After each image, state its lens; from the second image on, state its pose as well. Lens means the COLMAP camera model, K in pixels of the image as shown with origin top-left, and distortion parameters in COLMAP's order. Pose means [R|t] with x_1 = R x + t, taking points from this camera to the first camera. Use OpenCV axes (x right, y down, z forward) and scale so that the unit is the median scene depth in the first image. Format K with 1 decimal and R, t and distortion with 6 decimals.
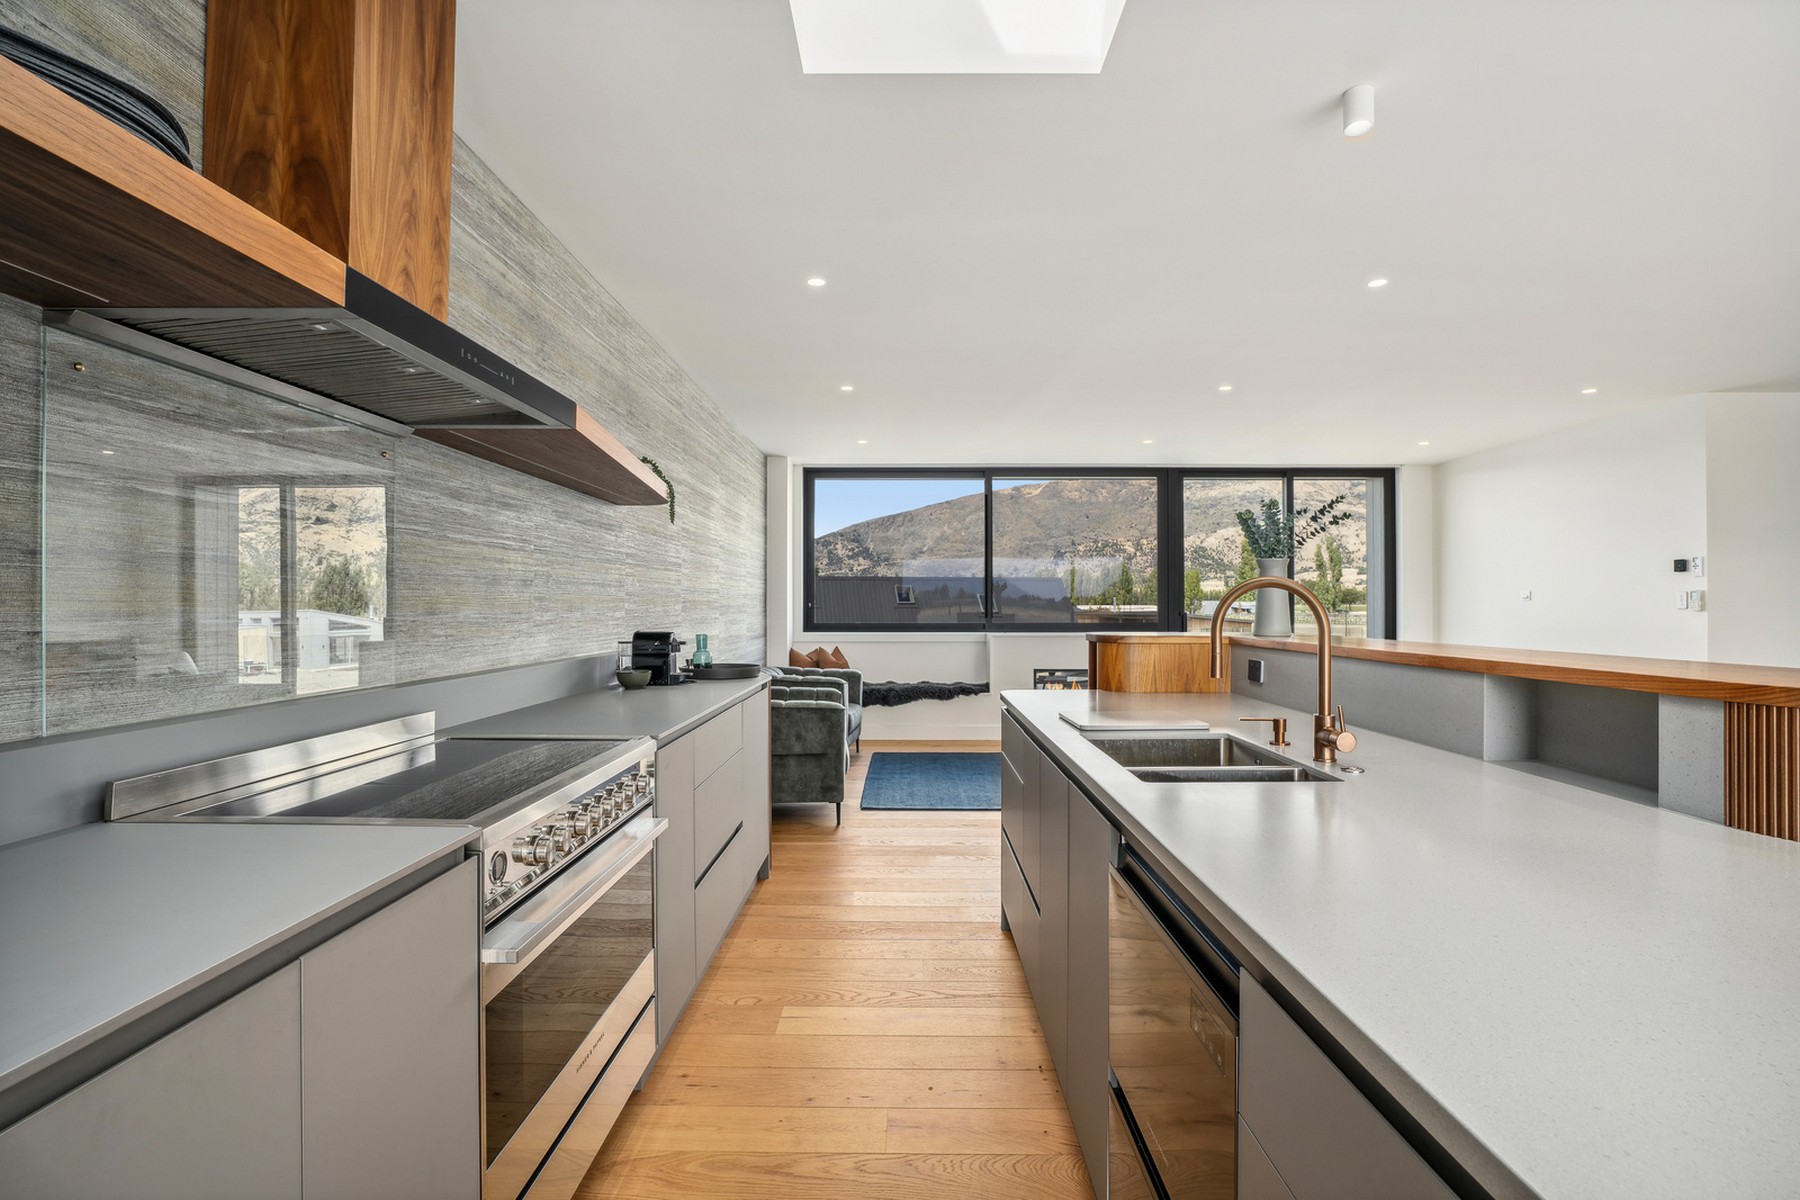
lens RADIAL K [[835.6, 0, 934.1], [0, 835.6, 599.4], [0, 0, 1]] dist [-0.000464, -0.000100]
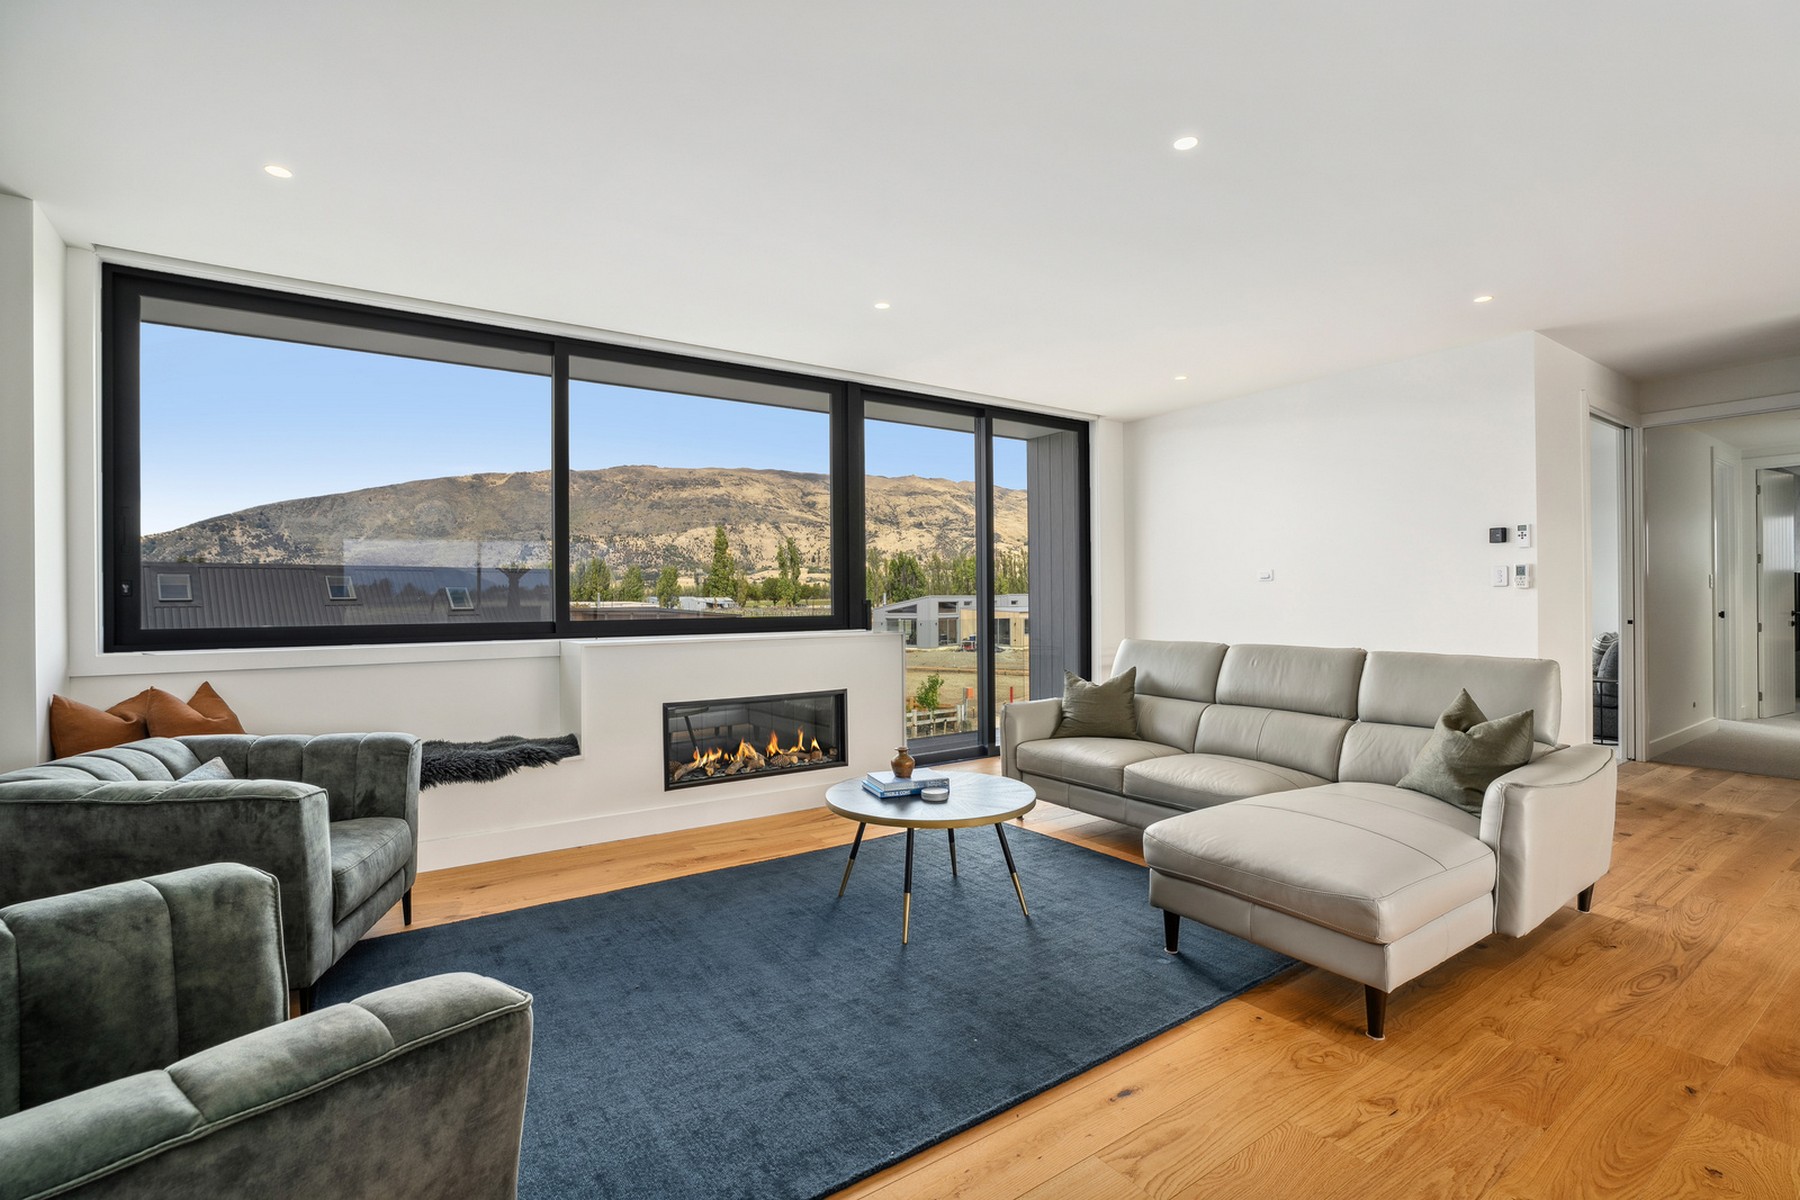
lens RADIAL K [[822.0, 0, 900.0], [0, 822.0, 600.0], [0, 0, 1]] dist [-0.052493, 0.025806]
pose [[0.838260, -0.007372, 0.545221, -0.041673], [0.004606, 0.999969, 0.006440, 0.012232], [-0.545251, -0.002887, 0.838268, 0.456720]]
